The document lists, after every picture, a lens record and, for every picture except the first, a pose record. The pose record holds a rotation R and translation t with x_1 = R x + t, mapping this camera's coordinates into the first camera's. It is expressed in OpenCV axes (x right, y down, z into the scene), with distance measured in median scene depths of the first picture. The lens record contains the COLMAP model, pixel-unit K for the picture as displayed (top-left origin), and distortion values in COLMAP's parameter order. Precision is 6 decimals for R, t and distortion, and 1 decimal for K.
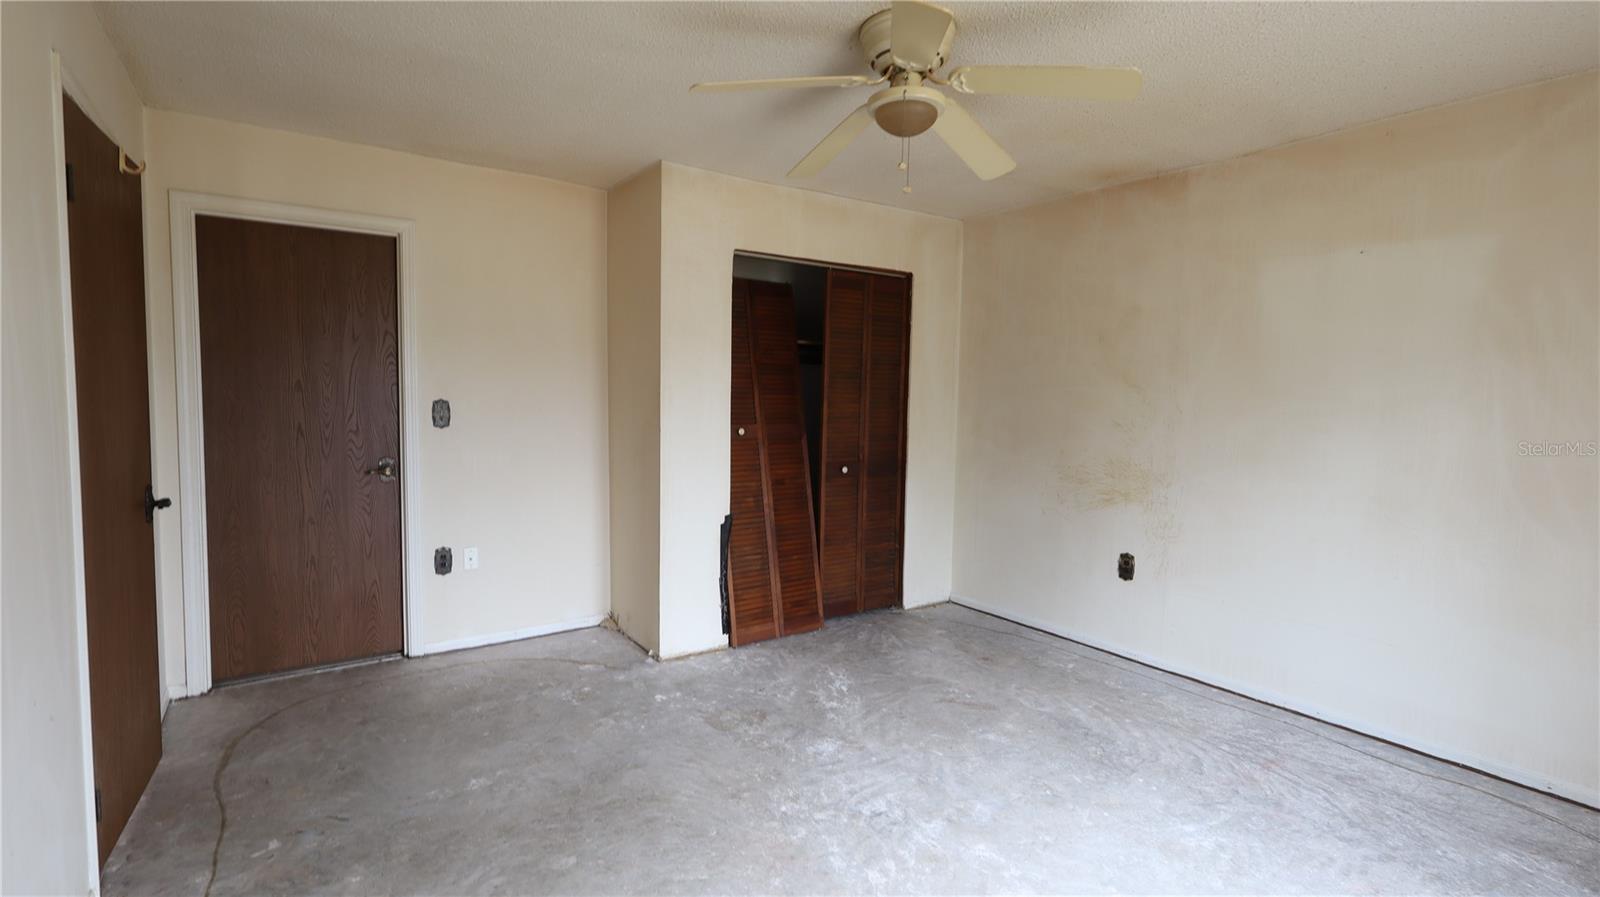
lens RADIAL K [[743.2, 0, 801.2], [0, 743.2, 447.0], [0, 0, 1]] dist [-0.001294, 0.000644]
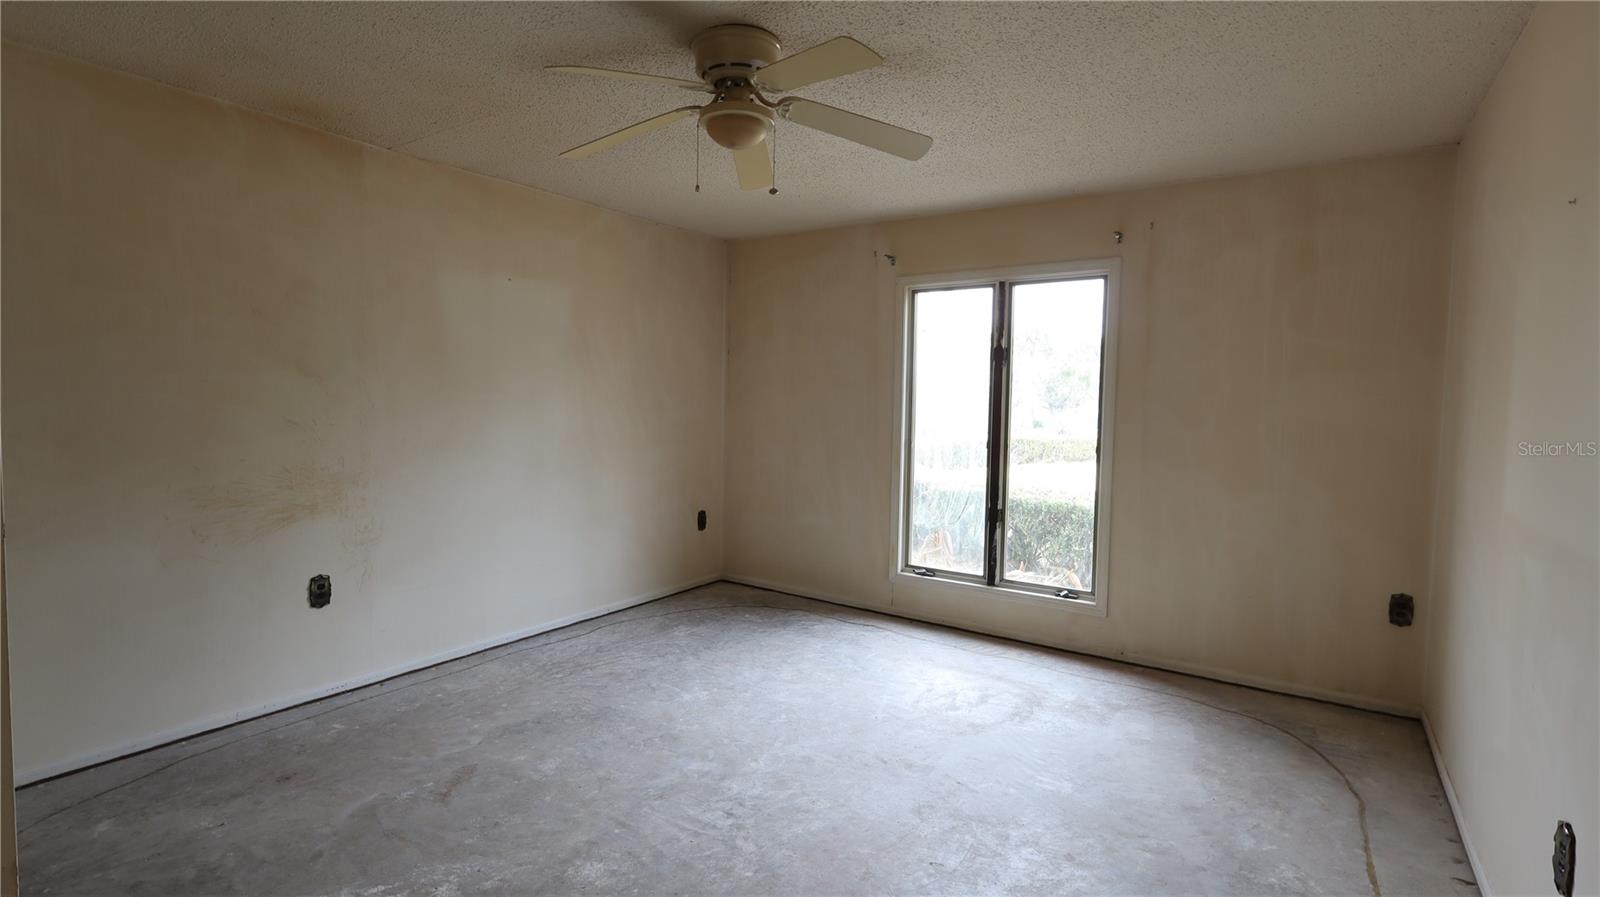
lens RADIAL K [[743.2, 0, 801.1], [0, 743.2, 448.0], [0, 0, 1]] dist [-0.001294, 0.000644]
pose [[-0.360823, -0.082429, 0.928984, -0.693757], [0.042259, 0.993618, 0.104578, -0.085012], [-0.931676, 0.076992, -0.355037, 1.031624]]
